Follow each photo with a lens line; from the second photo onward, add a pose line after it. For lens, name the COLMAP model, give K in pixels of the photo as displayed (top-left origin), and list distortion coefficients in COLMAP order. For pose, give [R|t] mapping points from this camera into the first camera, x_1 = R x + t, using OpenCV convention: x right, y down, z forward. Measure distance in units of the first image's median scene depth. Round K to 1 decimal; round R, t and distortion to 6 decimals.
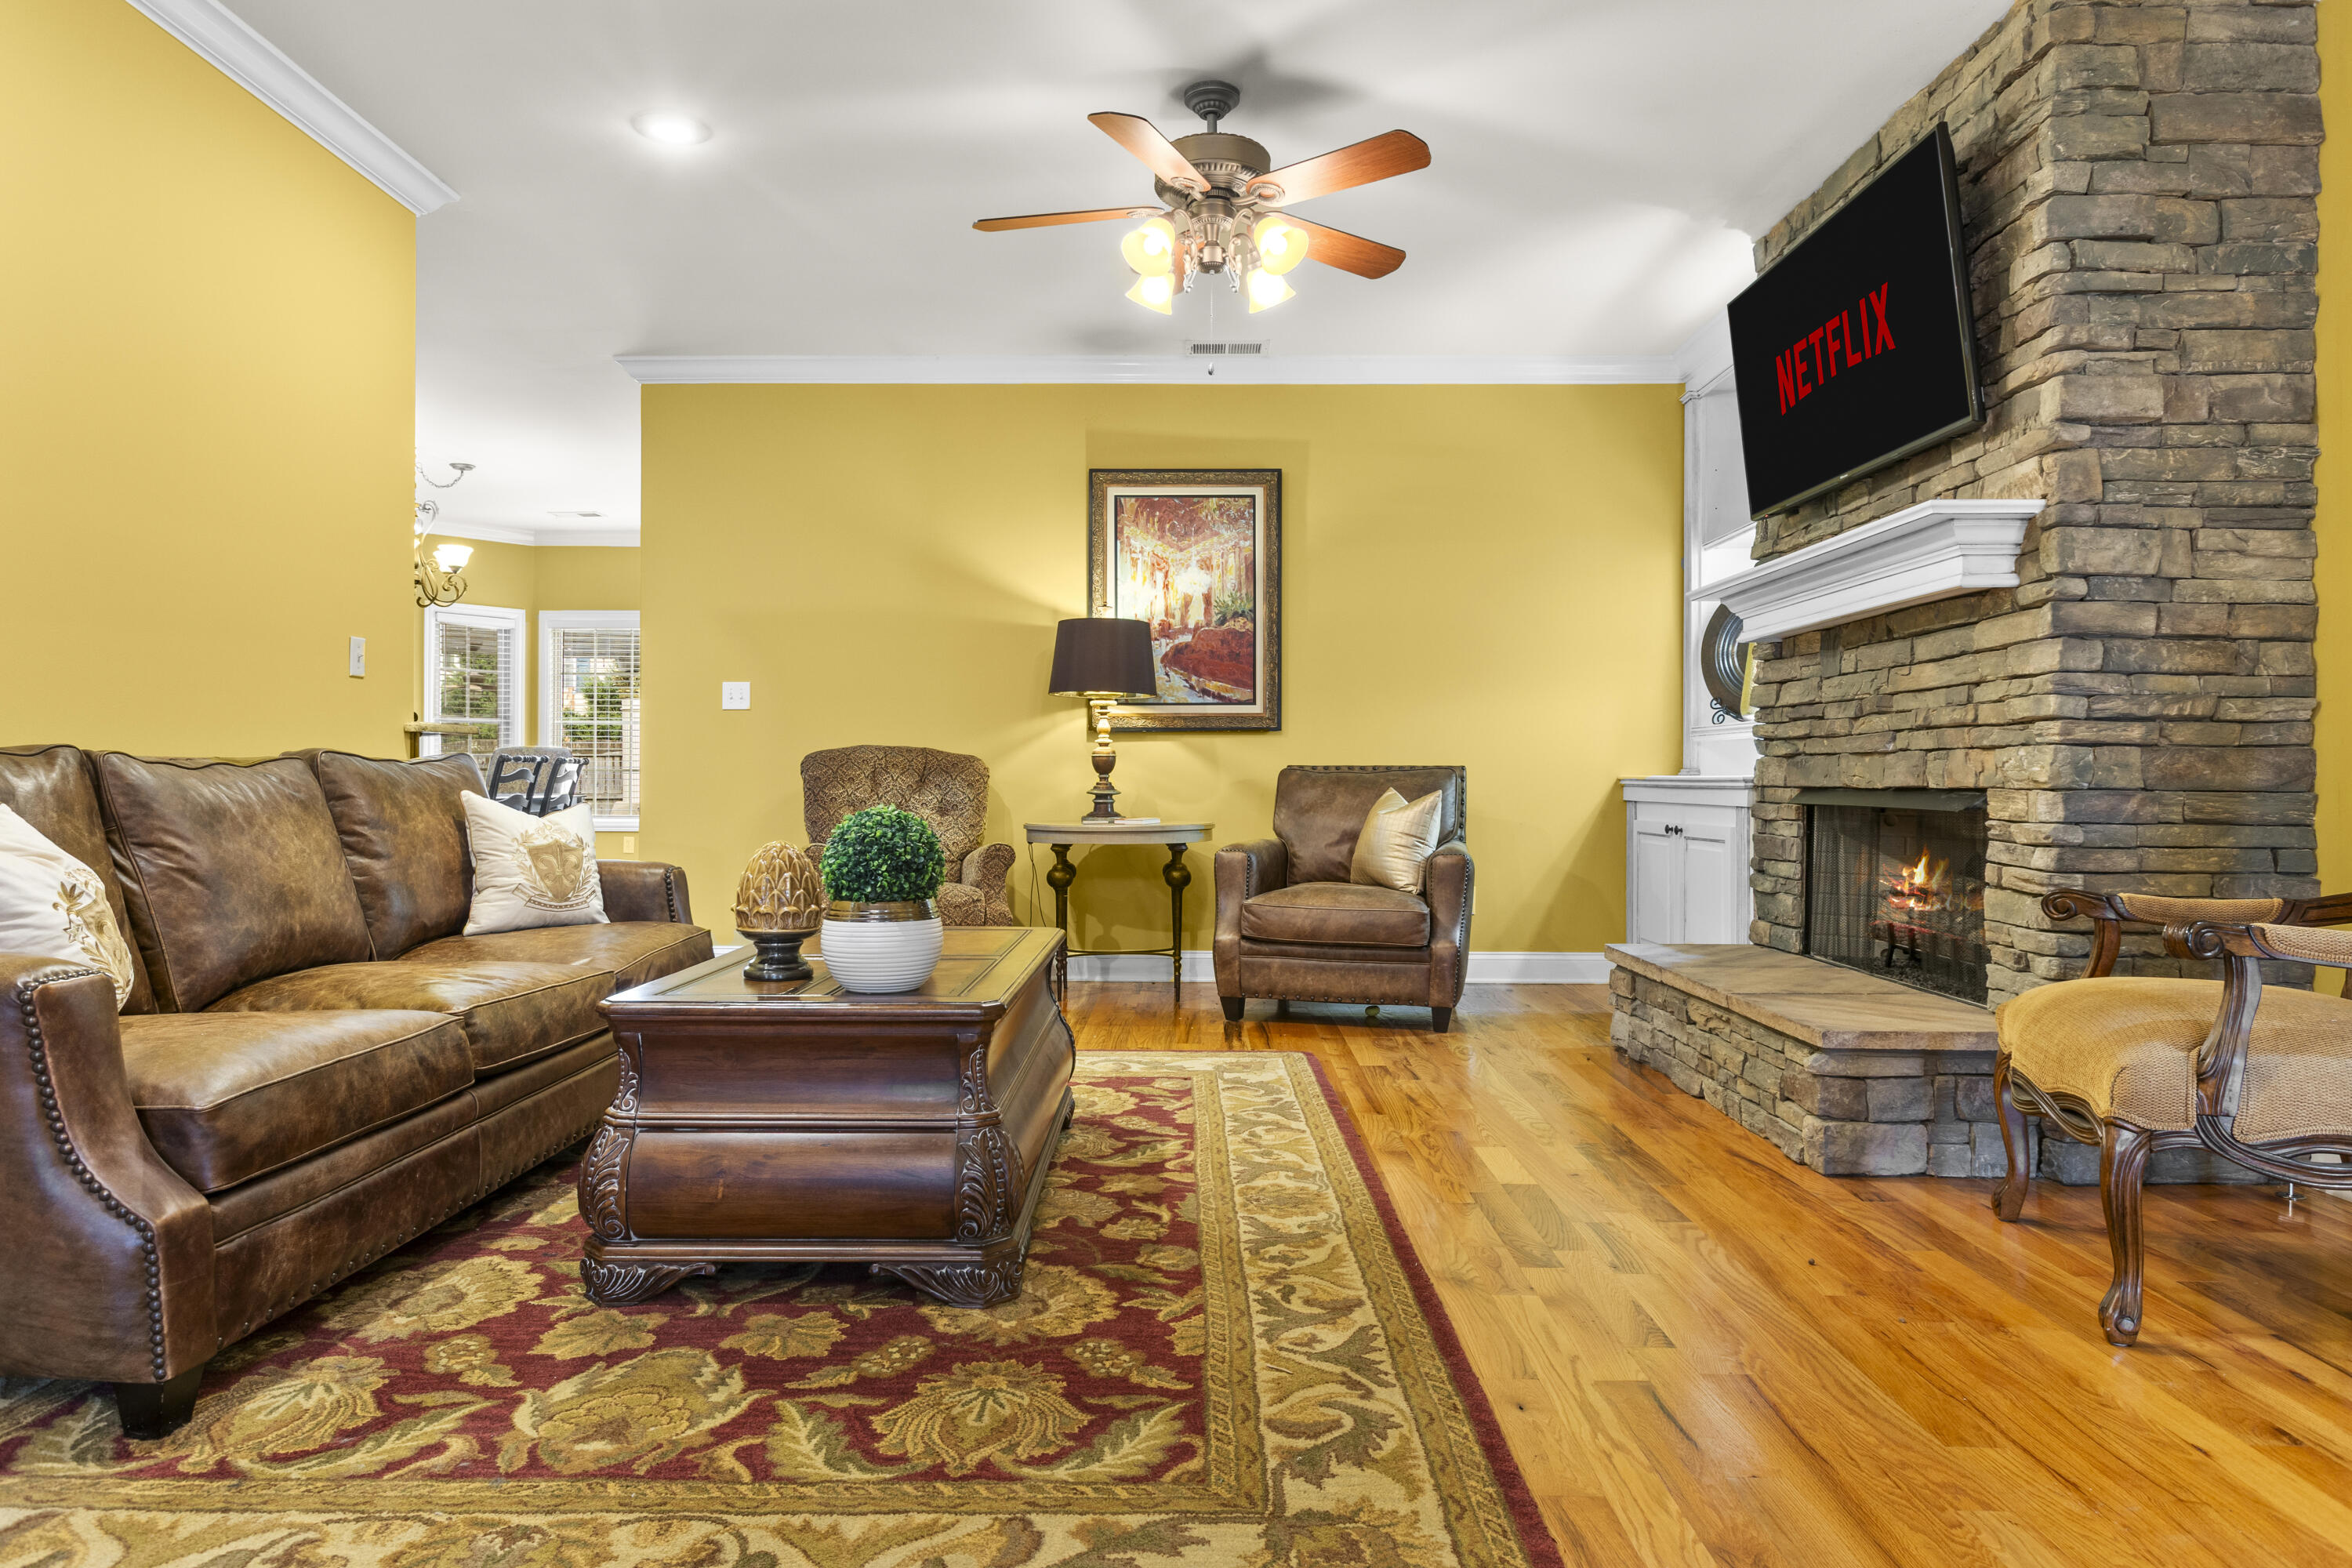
lens RADIAL K [[1491.5, 0, 1177.3], [0, 1491.5, 780.6], [0, 0, 1]] dist [-0.002238, -0.000271]
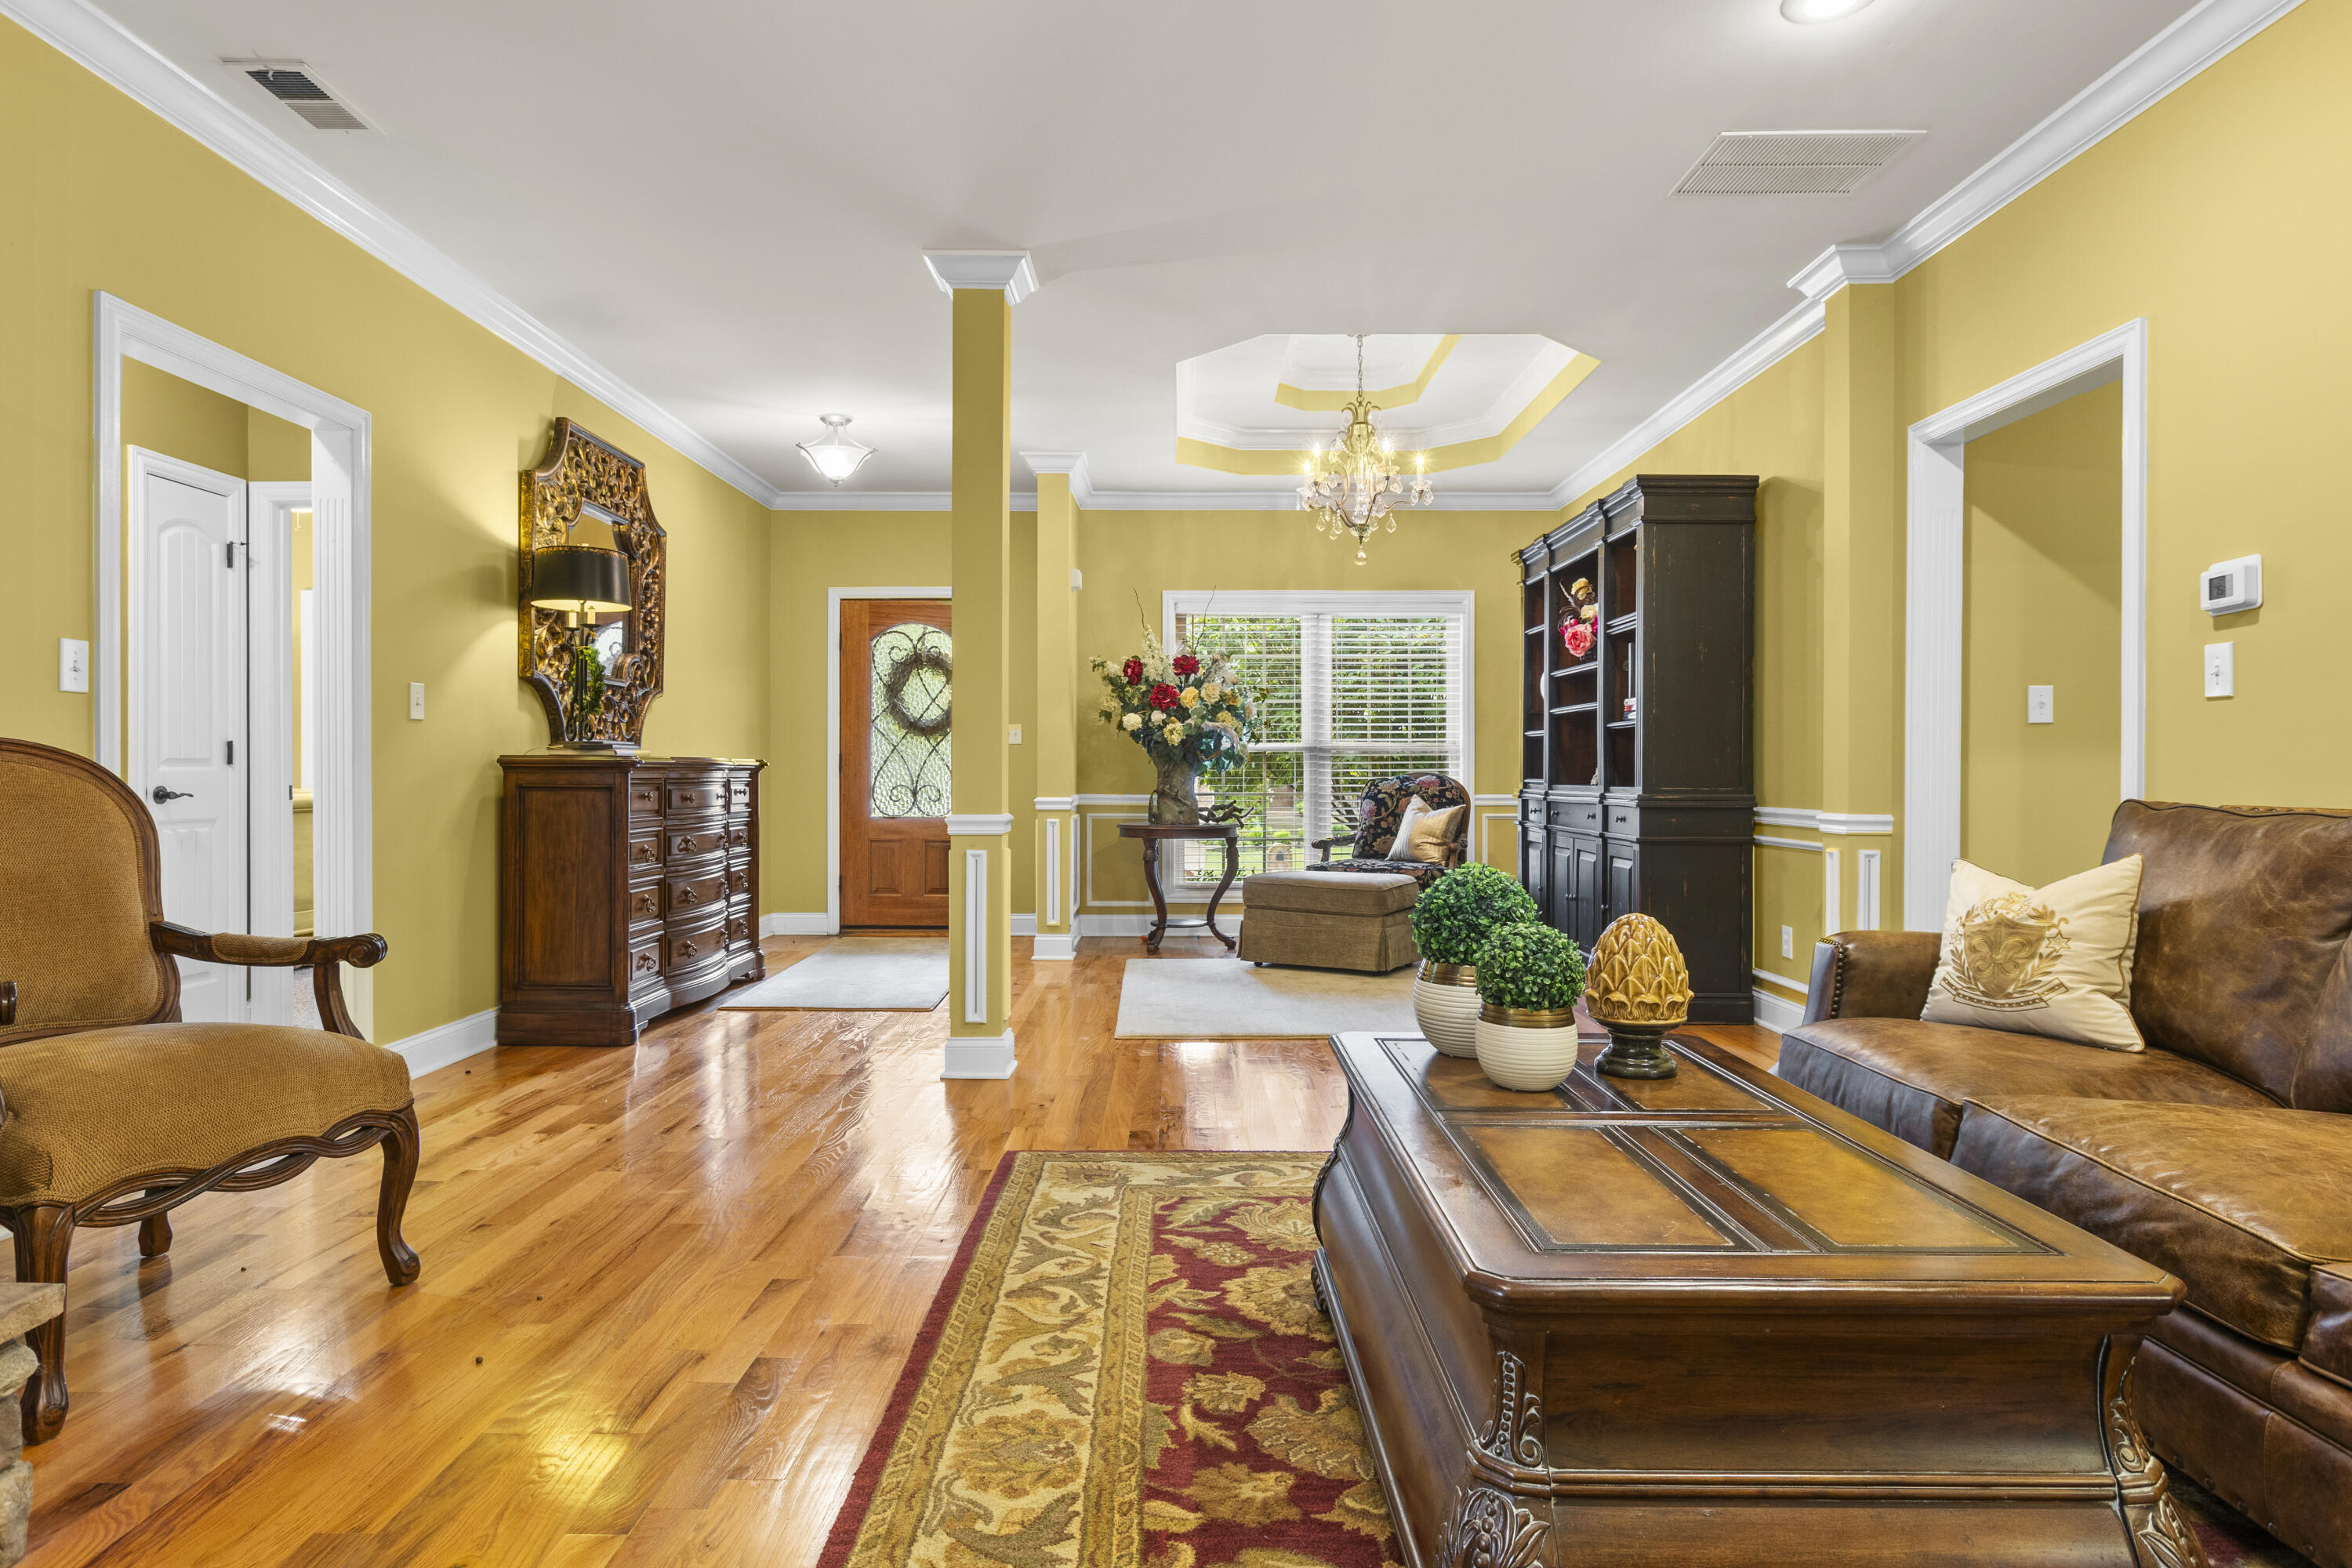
lens RADIAL K [[1355.5, 0, 1172.0], [0, 1355.5, 779.4], [0, 0, 1]] dist [-0.001901, -0.000193]
pose [[-0.999993, 0.001911, -0.003154, 0.001775], [0.001900, 0.999992, 0.003526, -0.042471], [0.003160, 0.003520, -0.999989, 2.053611]]
